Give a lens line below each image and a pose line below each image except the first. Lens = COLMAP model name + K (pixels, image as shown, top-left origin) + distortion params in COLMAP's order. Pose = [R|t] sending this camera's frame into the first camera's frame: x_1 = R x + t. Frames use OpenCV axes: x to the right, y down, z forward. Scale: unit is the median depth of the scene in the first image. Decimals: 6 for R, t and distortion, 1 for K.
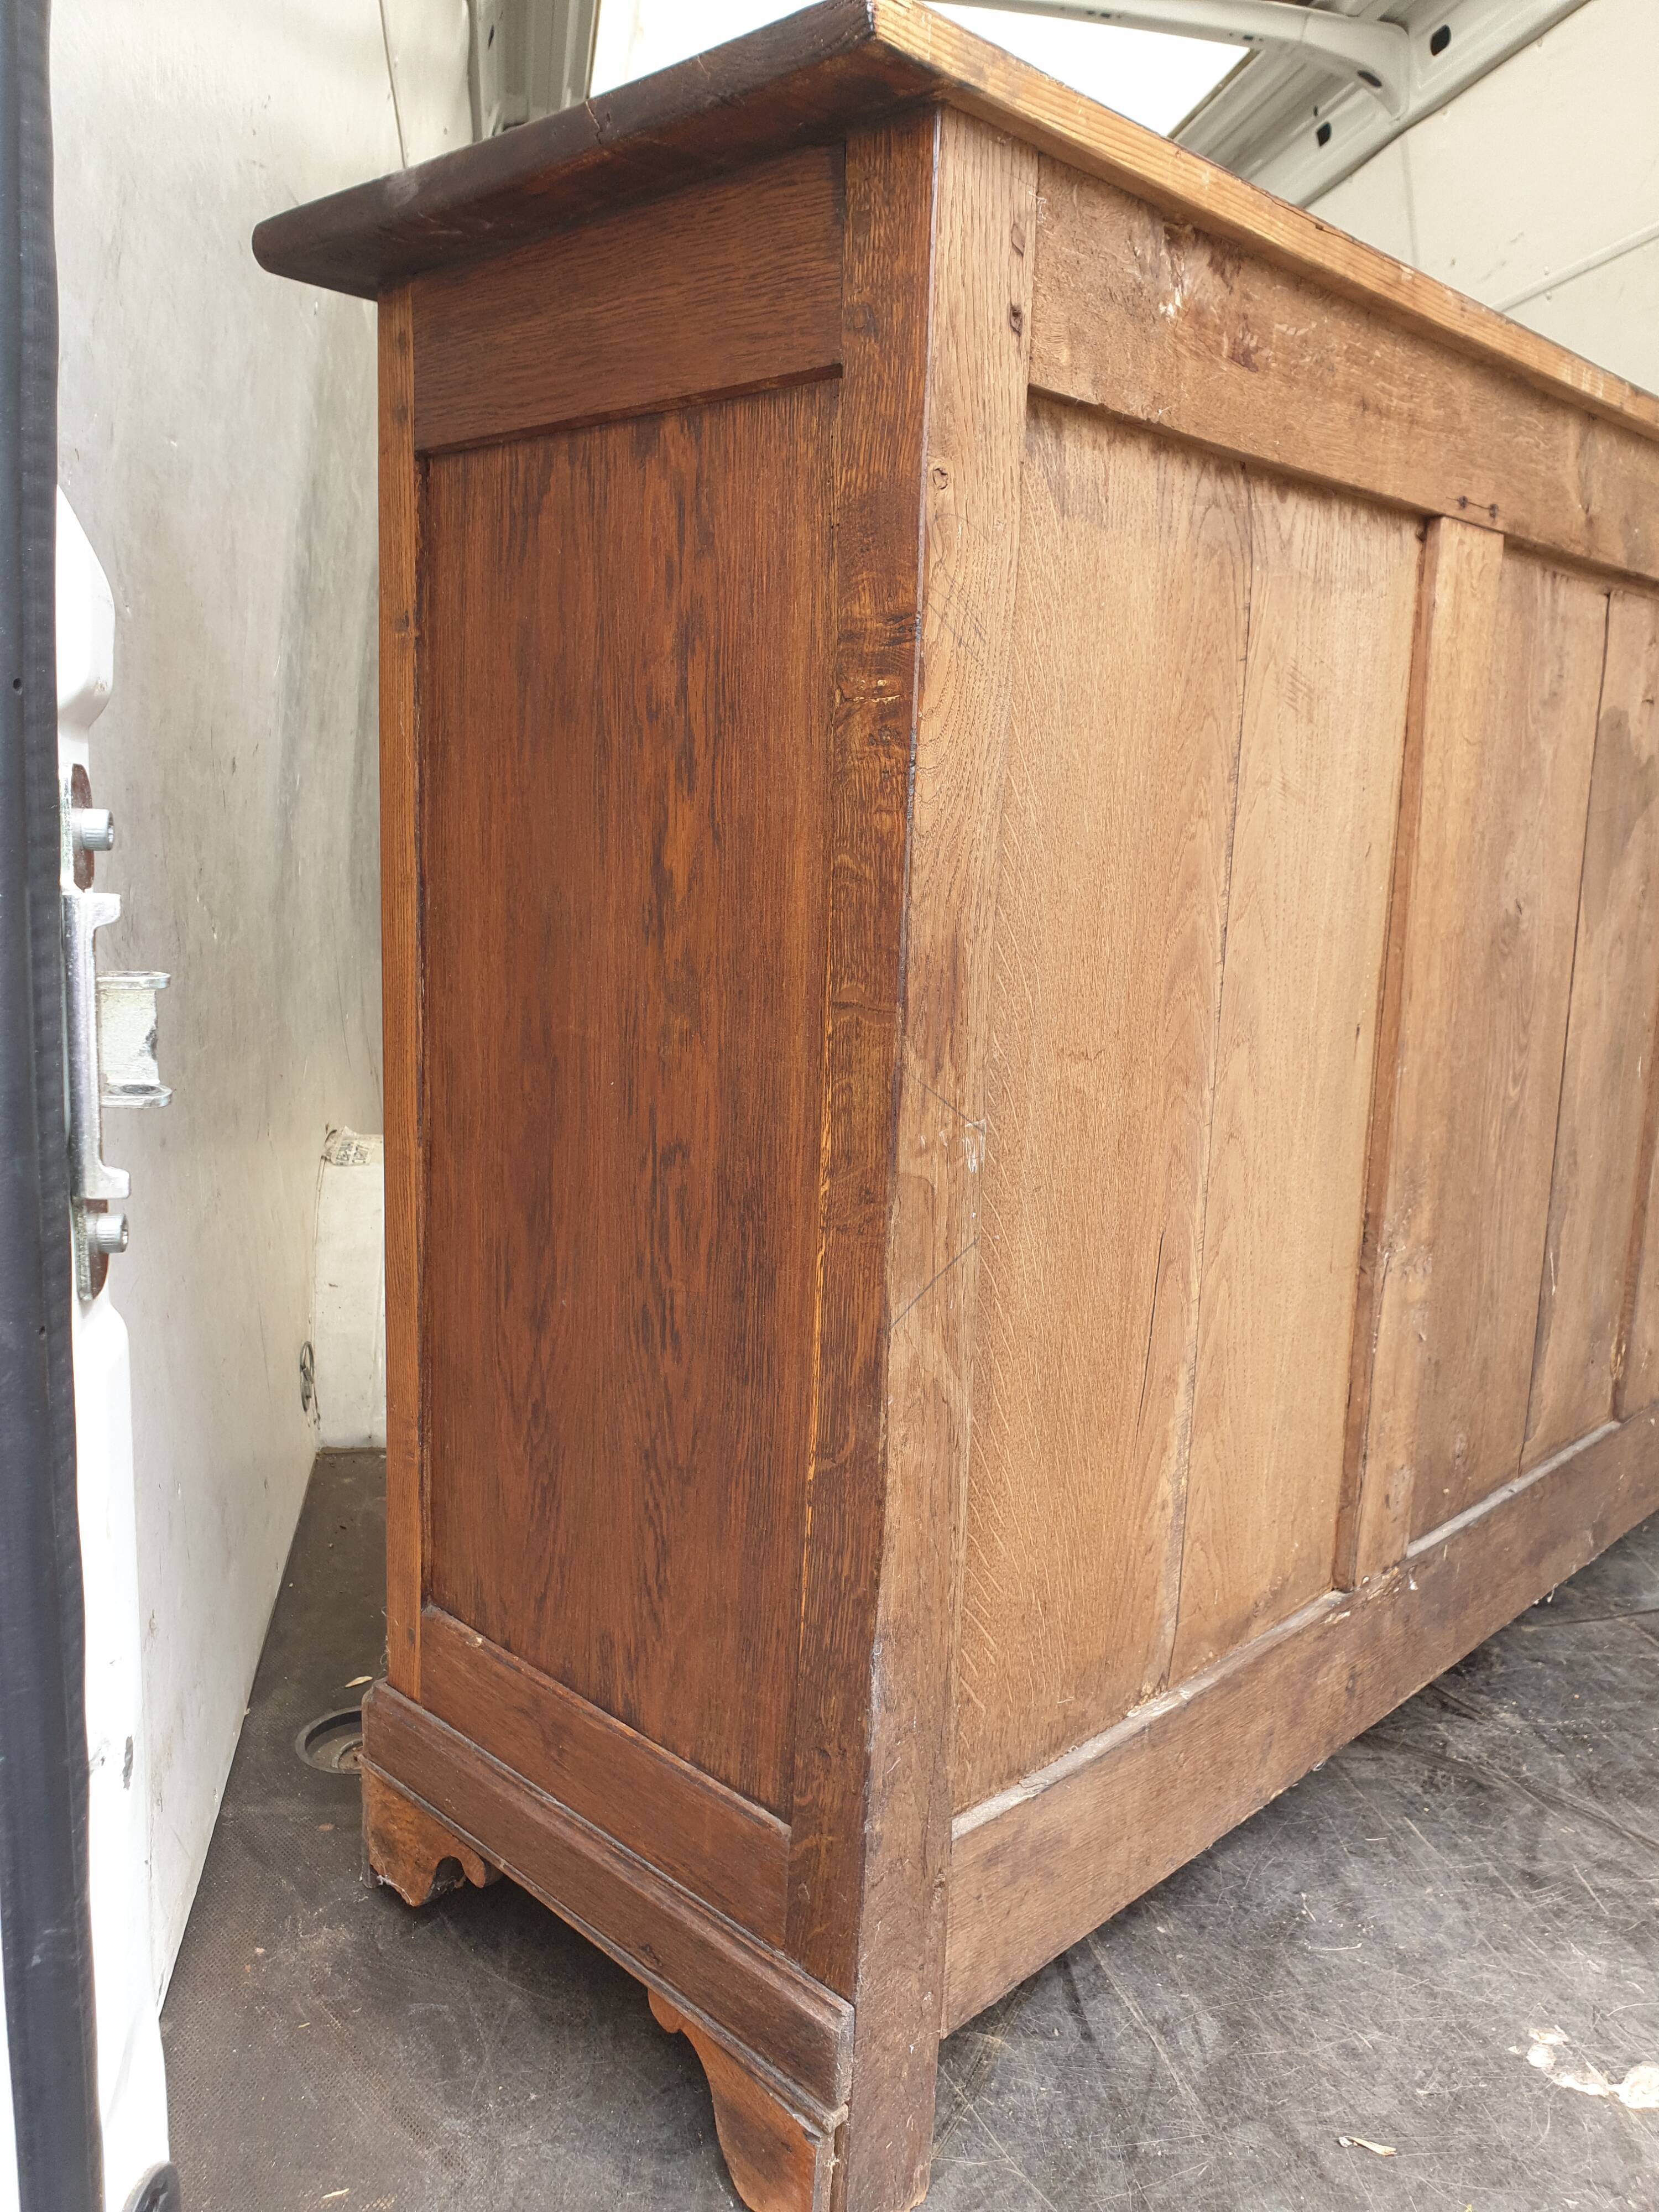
lens RADIAL K [[1708.1, 0, 829.5], [0, 1708.1, 1106.0], [0, 0, 1]] dist [0.006460, 0.004731]
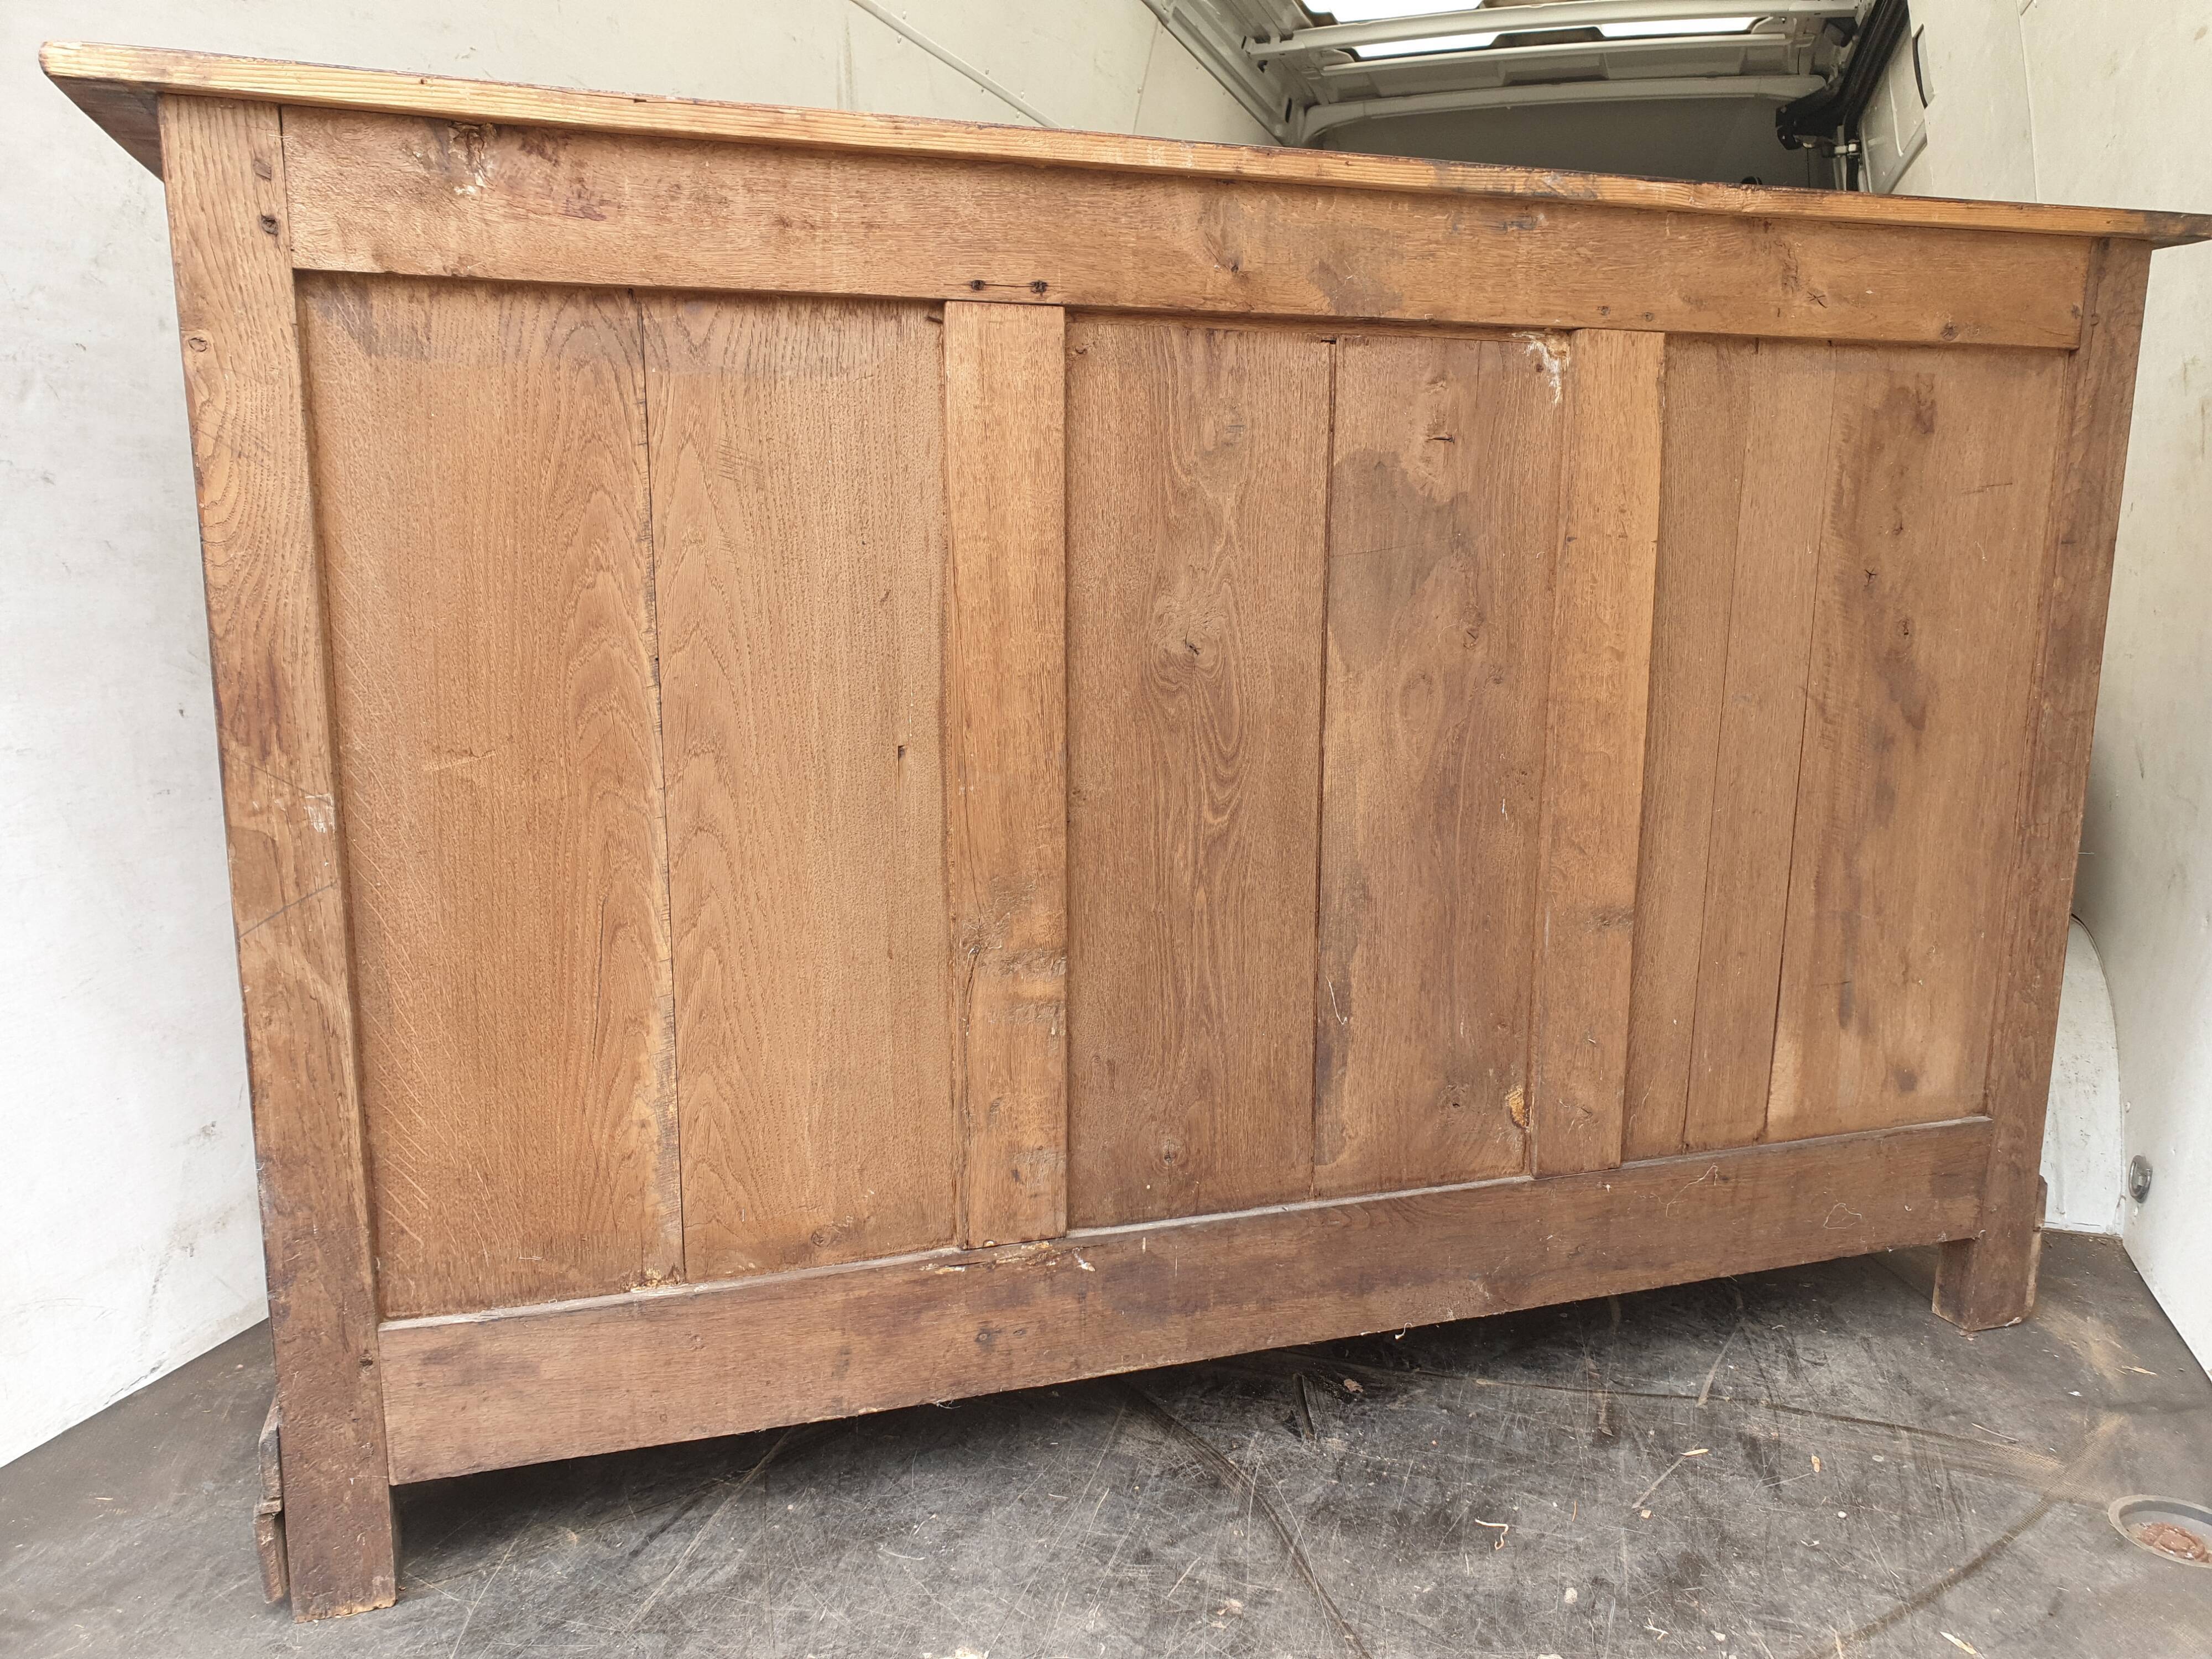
lens RADIAL K [[1714.5, 0, 1145.5], [0, 1714.5, 835.1], [0, 0, 1]] dist [-0.010984, 0.039697]
pose [[0.891843, 0.051364, -0.449420, 0.985710], [-0.055645, 0.998444, 0.003687, -0.000367], [0.448910, 0.021719, 0.893313, 0.044948]]
